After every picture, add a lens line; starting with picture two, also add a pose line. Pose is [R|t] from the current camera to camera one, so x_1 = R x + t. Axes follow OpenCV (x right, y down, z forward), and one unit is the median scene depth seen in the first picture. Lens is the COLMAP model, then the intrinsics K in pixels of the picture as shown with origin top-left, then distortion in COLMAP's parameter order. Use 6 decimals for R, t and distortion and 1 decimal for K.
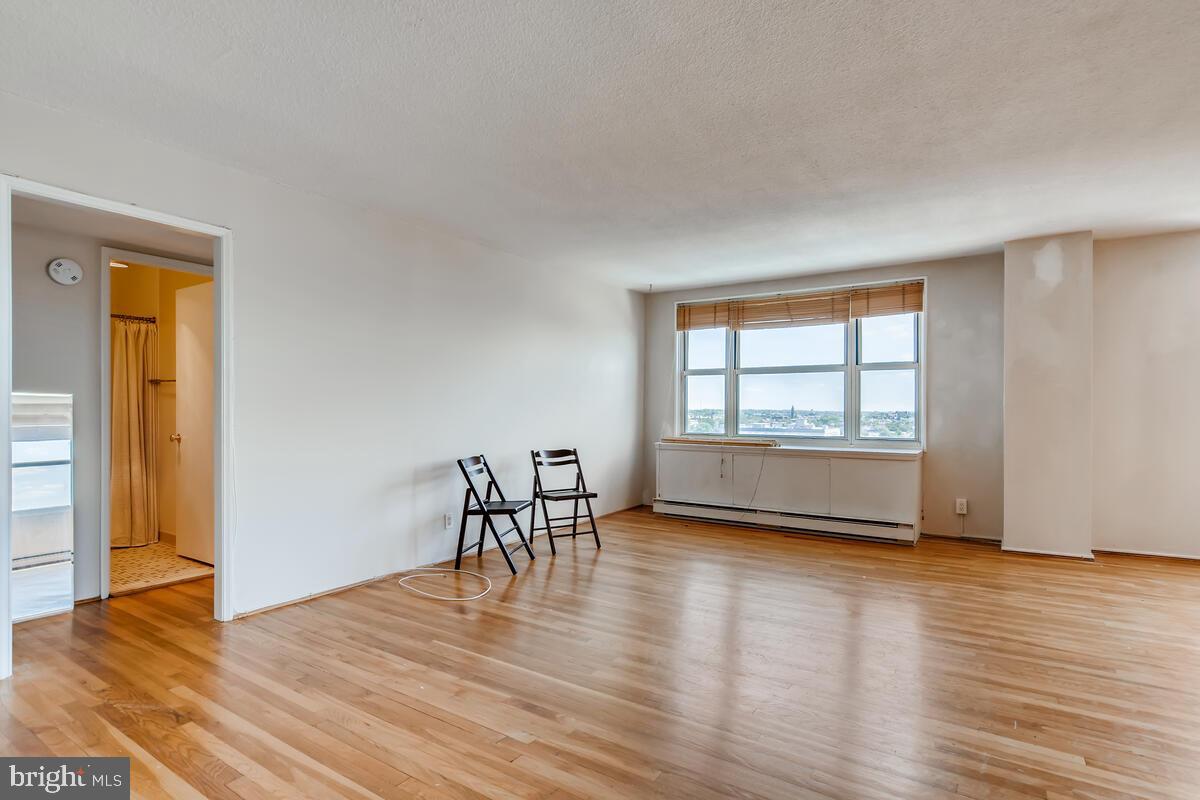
lens RADIAL K [[610.2, 0, 606.8], [0, 610.2, 404.9], [0, 0, 1]] dist [-0.005919, 0.005825]
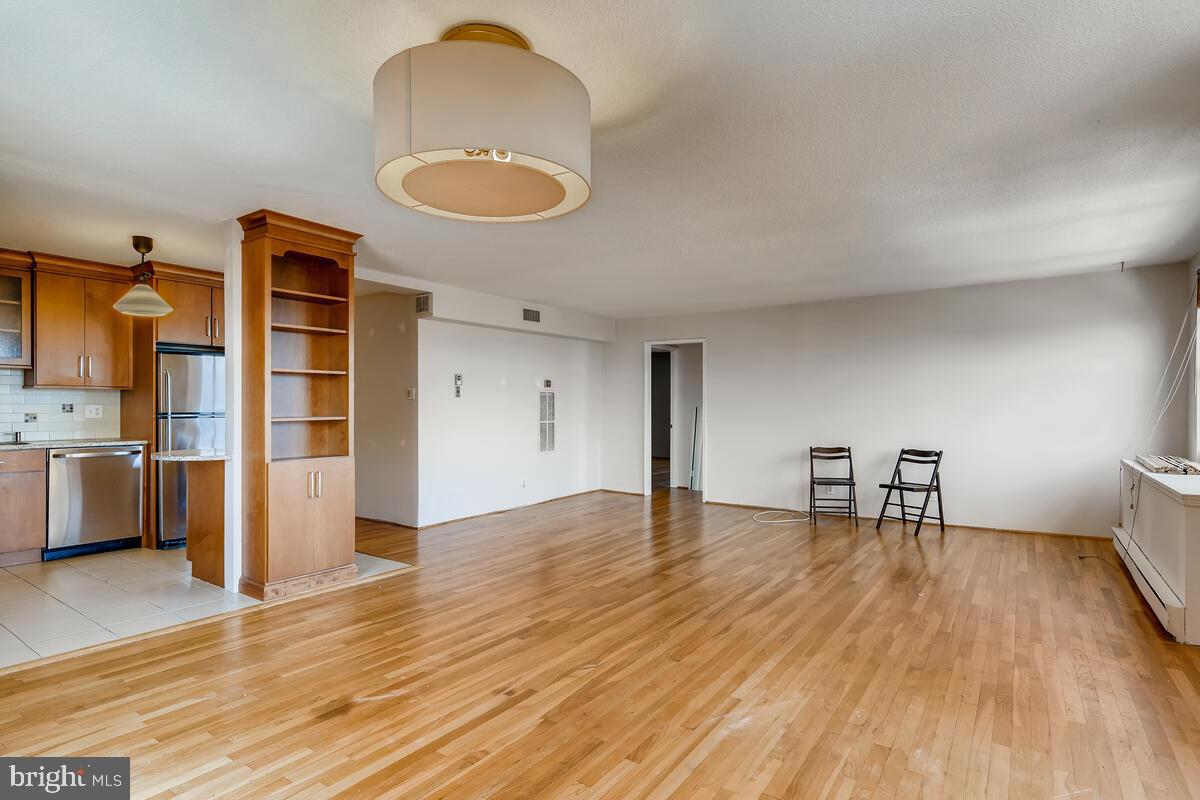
lens RADIAL K [[610.2, 0, 597.7], [0, 610.2, 406.3], [0, 0, 1]] dist [-0.005919, 0.005825]
pose [[-0.029395, -0.002331, -0.999565, 1.228906], [0.003369, 0.999991, -0.002431, -0.011037], [0.999562, -0.003439, -0.029387, 0.462732]]
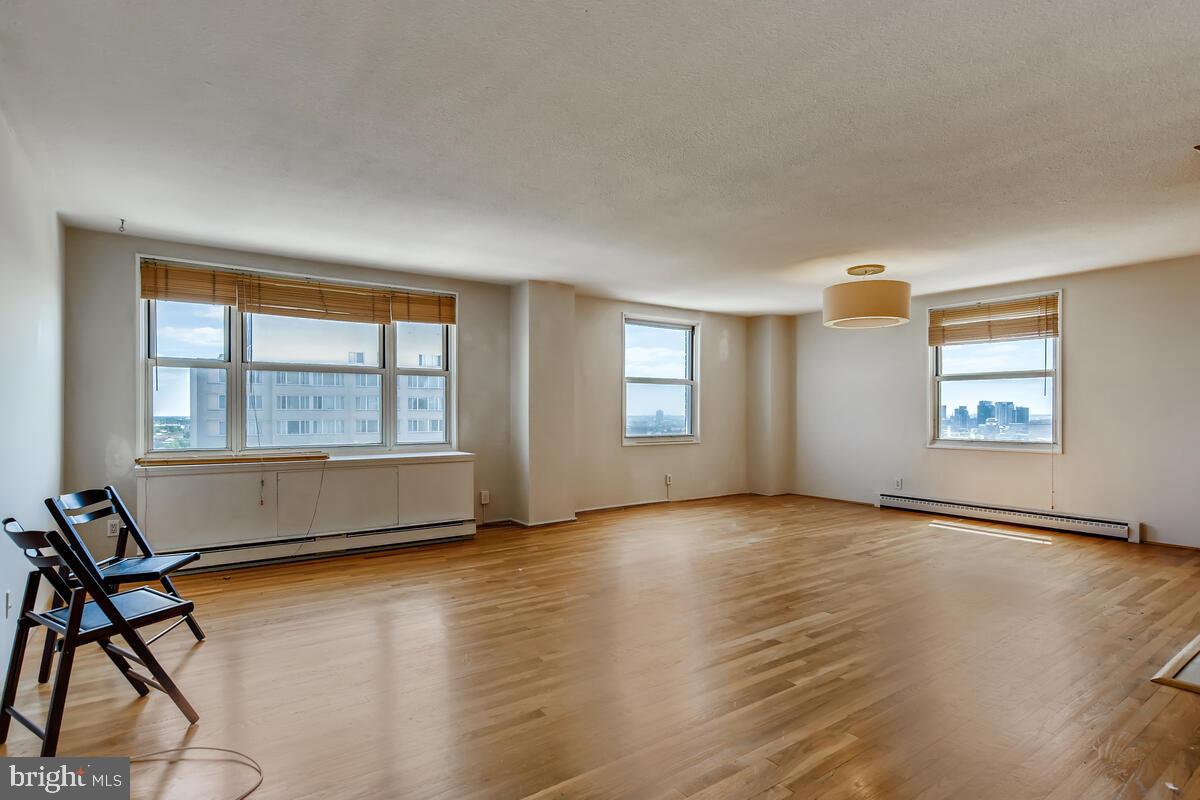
lens RADIAL K [[610.2, 0, 595.4], [0, 610.2, 416.4], [0, 0, 1]] dist [-0.005919, 0.005825]
pose [[0.359401, -0.008558, 0.933144, -0.477620], [-0.003487, 0.999939, 0.010514, -0.001140], [-0.933177, -0.007032, 0.359349, 0.431423]]
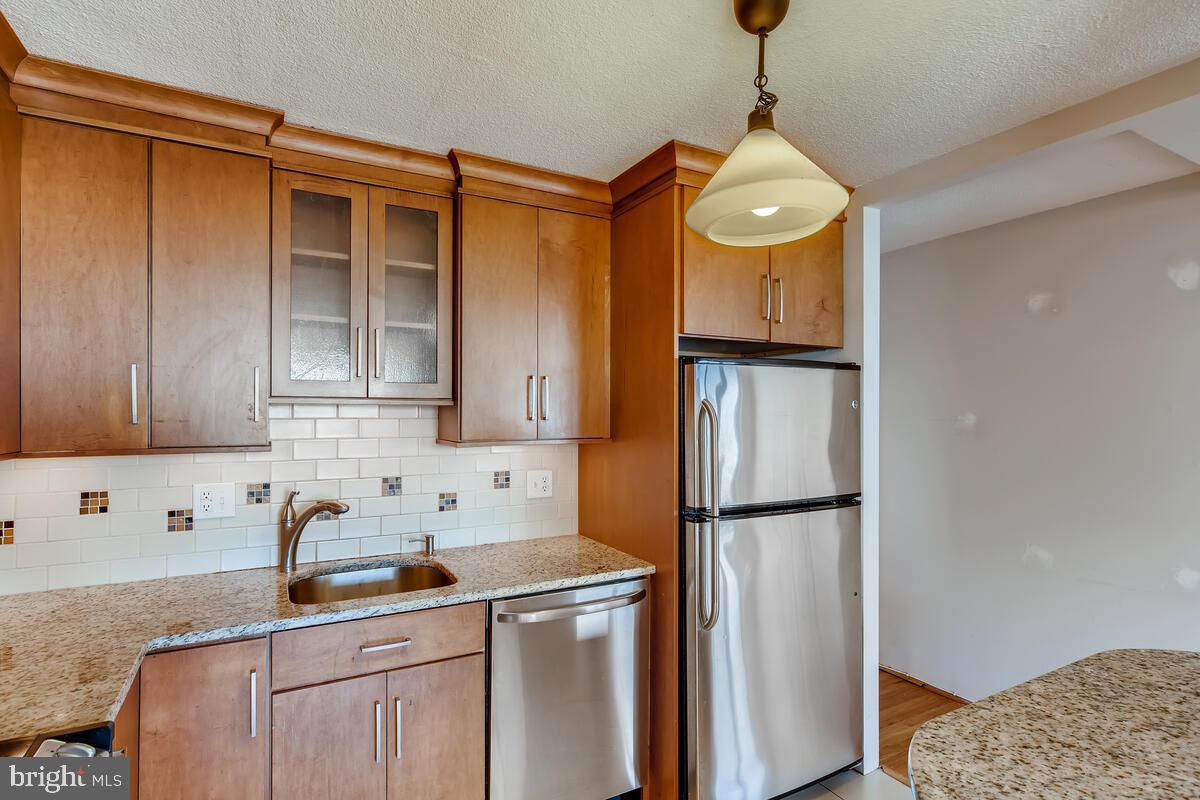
lens RADIAL K [[610.2, 0, 599.9], [0, 610.2, 410.7], [0, 0, 1]] dist [-0.005919, 0.005825]
pose [[-0.463741, -0.004530, -0.885959, 0.595476], [0.001284, 0.999982, -0.005785, -0.074089], [0.885970, -0.003820, -0.463727, -0.202628]]
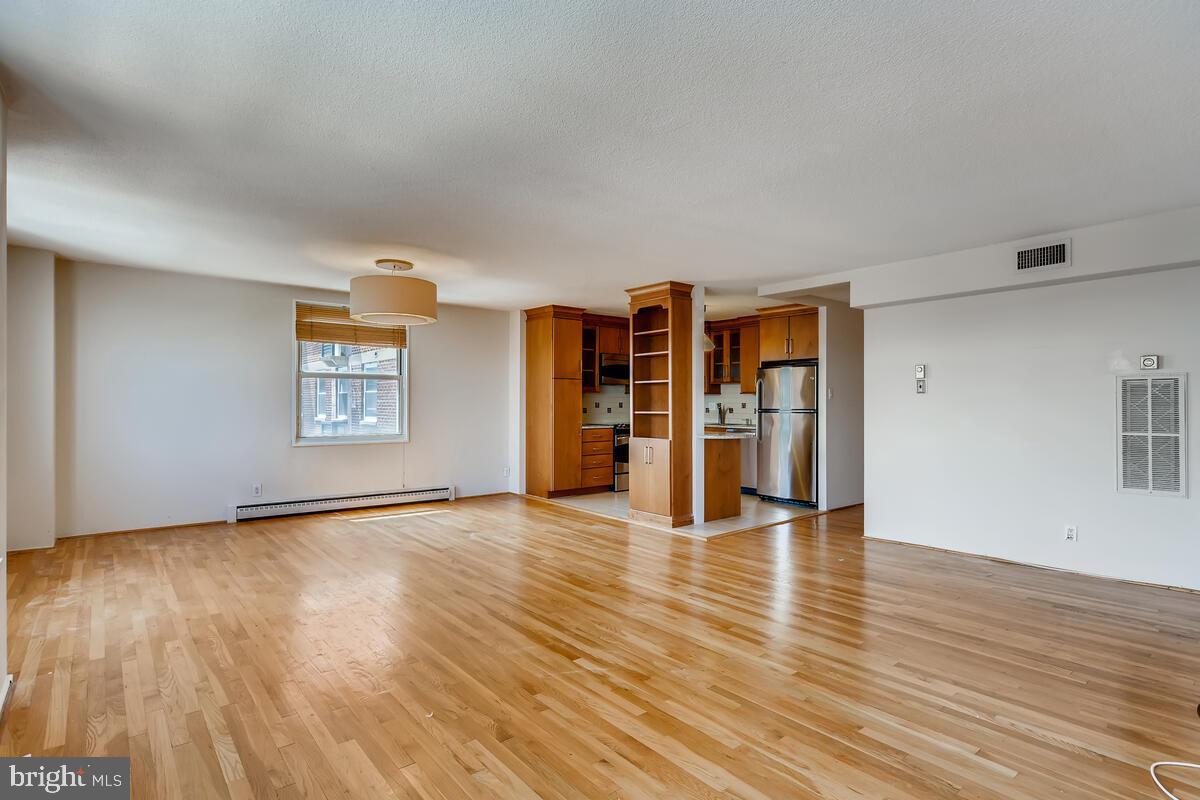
lens RADIAL K [[610.2, 0, 605.4], [0, 610.2, 399.4], [0, 0, 1]] dist [-0.005919, 0.005825]
pose [[-0.956474, -0.002248, 0.291810, 0.082213], [-0.005791, 0.999920, -0.011279, -0.009454], [-0.291761, -0.012478, -0.956410, 1.332832]]
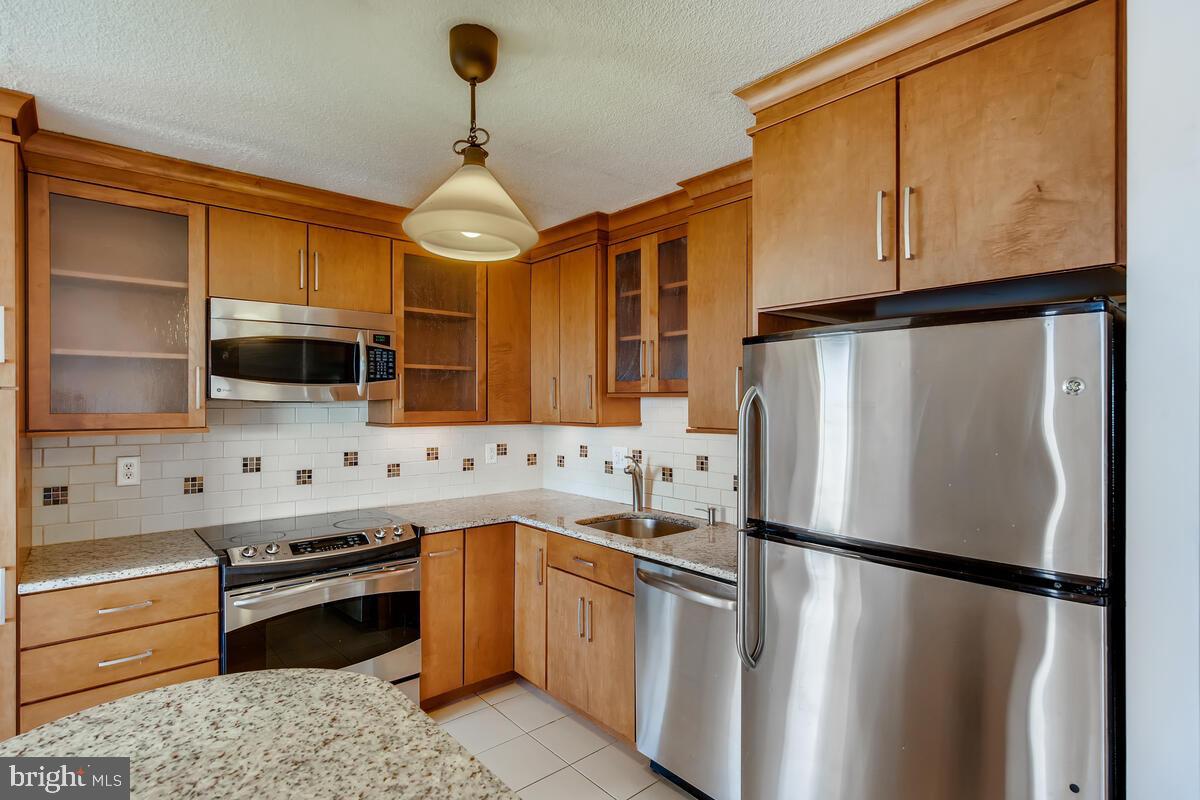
lens RADIAL K [[610.2, 0, 610.0], [0, 610.2, 399.8], [0, 0, 1]] dist [-0.005919, 0.005825]
pose [[-0.963114, -0.001255, 0.269090, 0.146135], [-0.003441, 0.999965, -0.007655, -0.074112], [-0.269070, -0.008299, -0.963085, 0.037353]]
